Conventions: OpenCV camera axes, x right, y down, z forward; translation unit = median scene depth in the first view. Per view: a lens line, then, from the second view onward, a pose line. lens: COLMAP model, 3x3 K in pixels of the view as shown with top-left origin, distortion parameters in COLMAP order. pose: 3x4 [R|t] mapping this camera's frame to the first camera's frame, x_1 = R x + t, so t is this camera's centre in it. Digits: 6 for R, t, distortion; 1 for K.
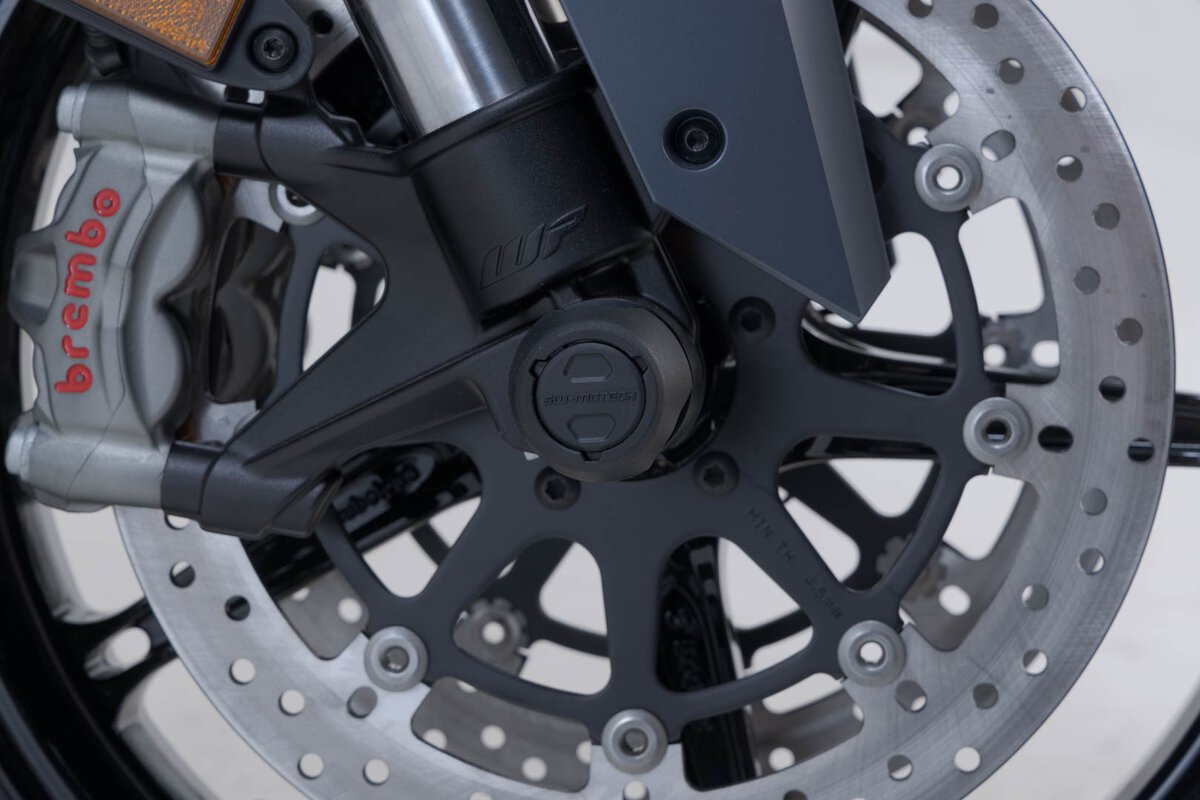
lens RADIAL K [[3591.0, 0, 600.0], [0, 3591.0, 400.0], [0, 0, 1]] dist [0.015356, 0.767264]
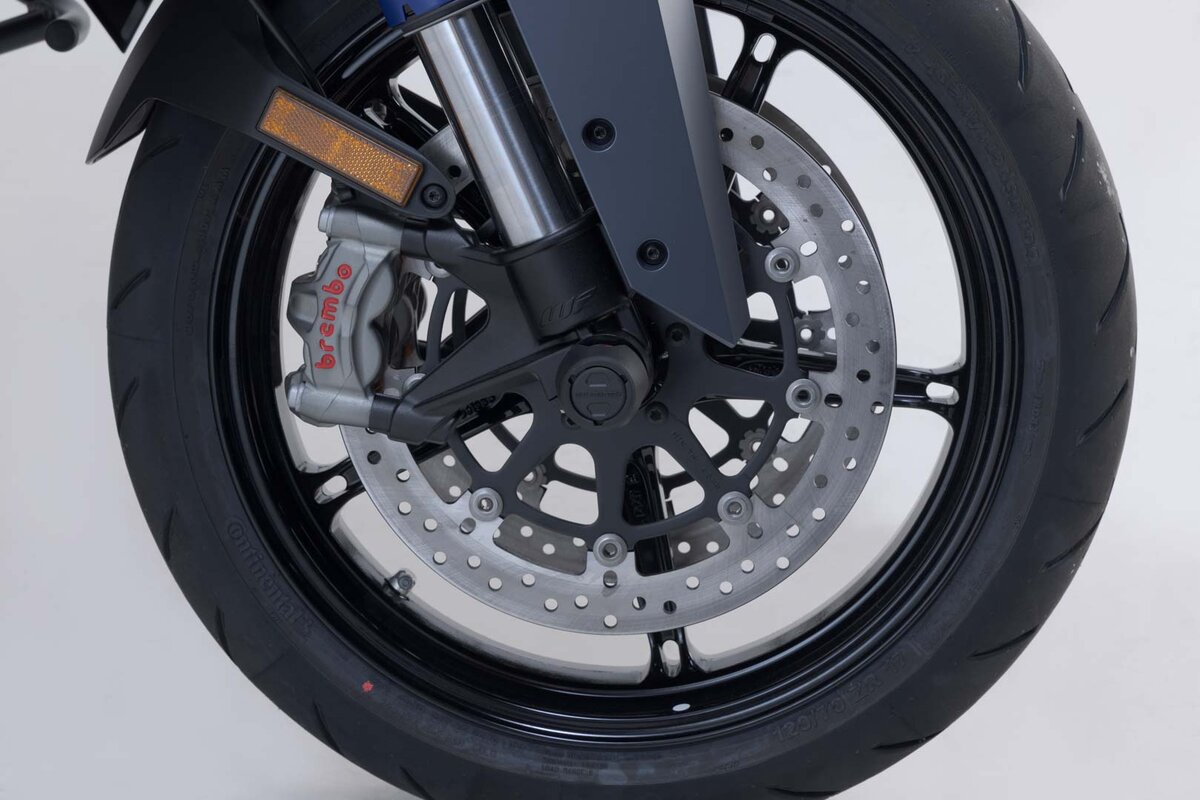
lens RADIAL K [[3081.4, 0, 600.0], [0, 3081.4, 400.0], [0, 0, 1]] dist [-0.011533, -0.043797]
pose [[0.999242, 0.020837, 0.032878, -0.052710], [-0.024195, 0.994146, 0.105298, -0.161019], [-0.030491, -0.106014, 0.993897, -0.639789]]
